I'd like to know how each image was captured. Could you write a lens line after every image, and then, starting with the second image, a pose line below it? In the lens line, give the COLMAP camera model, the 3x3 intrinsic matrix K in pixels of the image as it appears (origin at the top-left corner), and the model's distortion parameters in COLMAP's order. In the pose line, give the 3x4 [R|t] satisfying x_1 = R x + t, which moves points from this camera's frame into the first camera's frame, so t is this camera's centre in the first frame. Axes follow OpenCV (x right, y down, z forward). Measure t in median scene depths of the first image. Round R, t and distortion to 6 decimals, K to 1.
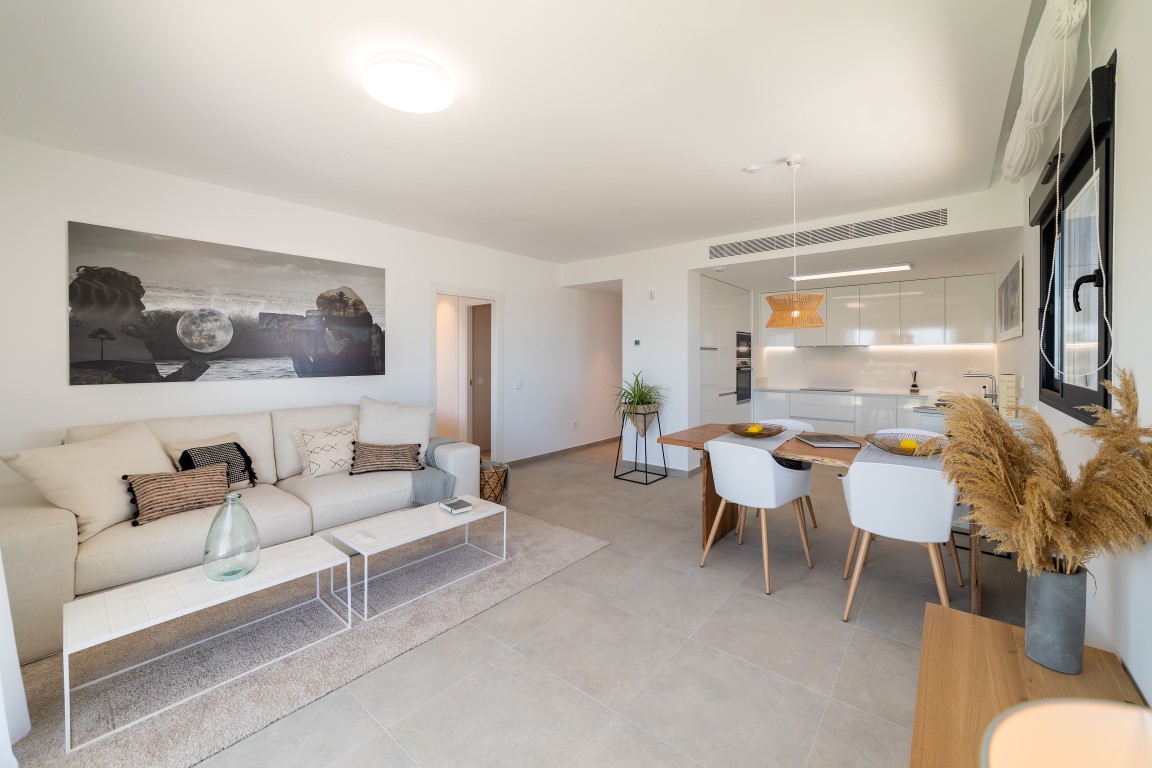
lens RADIAL K [[464.8, 0, 593.3], [0, 464.8, 356.6], [0, 0, 1]] dist [-0.002719, 0.002720]
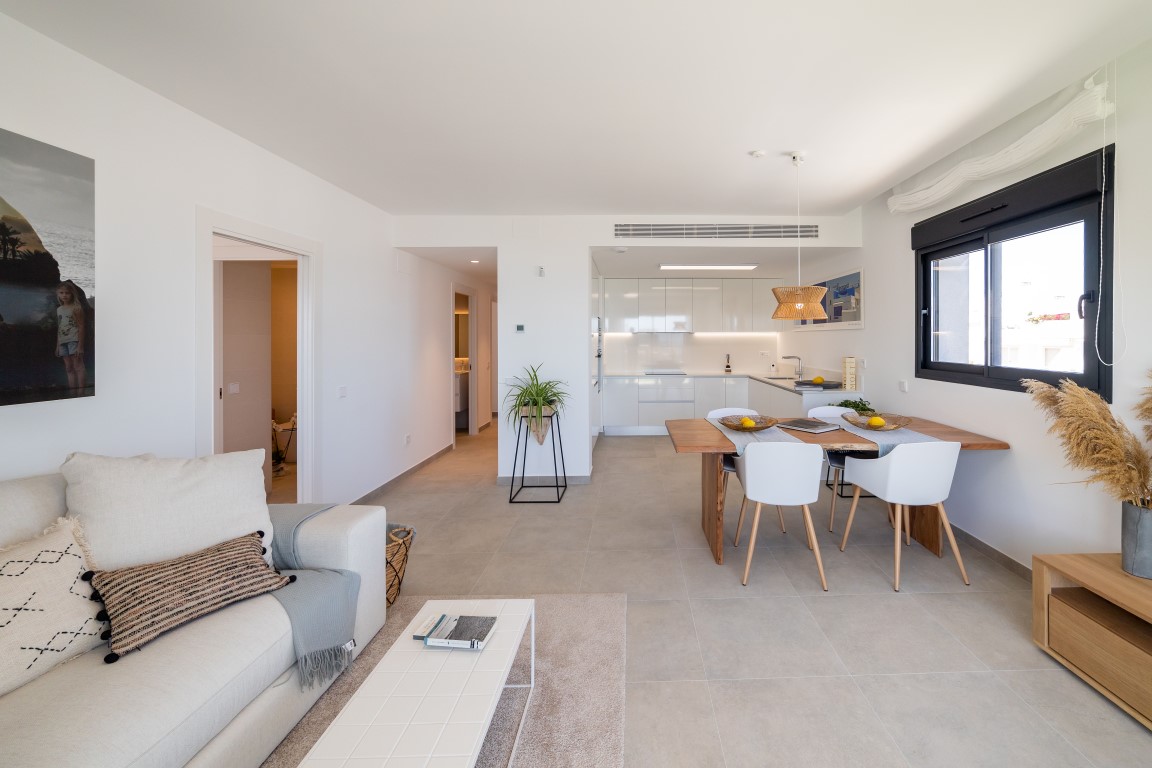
lens RADIAL K [[464.8, 0, 645.8], [0, 464.8, 336.5], [0, 0, 1]] dist [-0.002719, 0.002720]
pose [[0.754019, 0.000088, 0.656852, -0.382637], [0.002217, 0.999994, -0.002678, -0.017454], [-0.656849, 0.003475, 0.754014, 0.347473]]
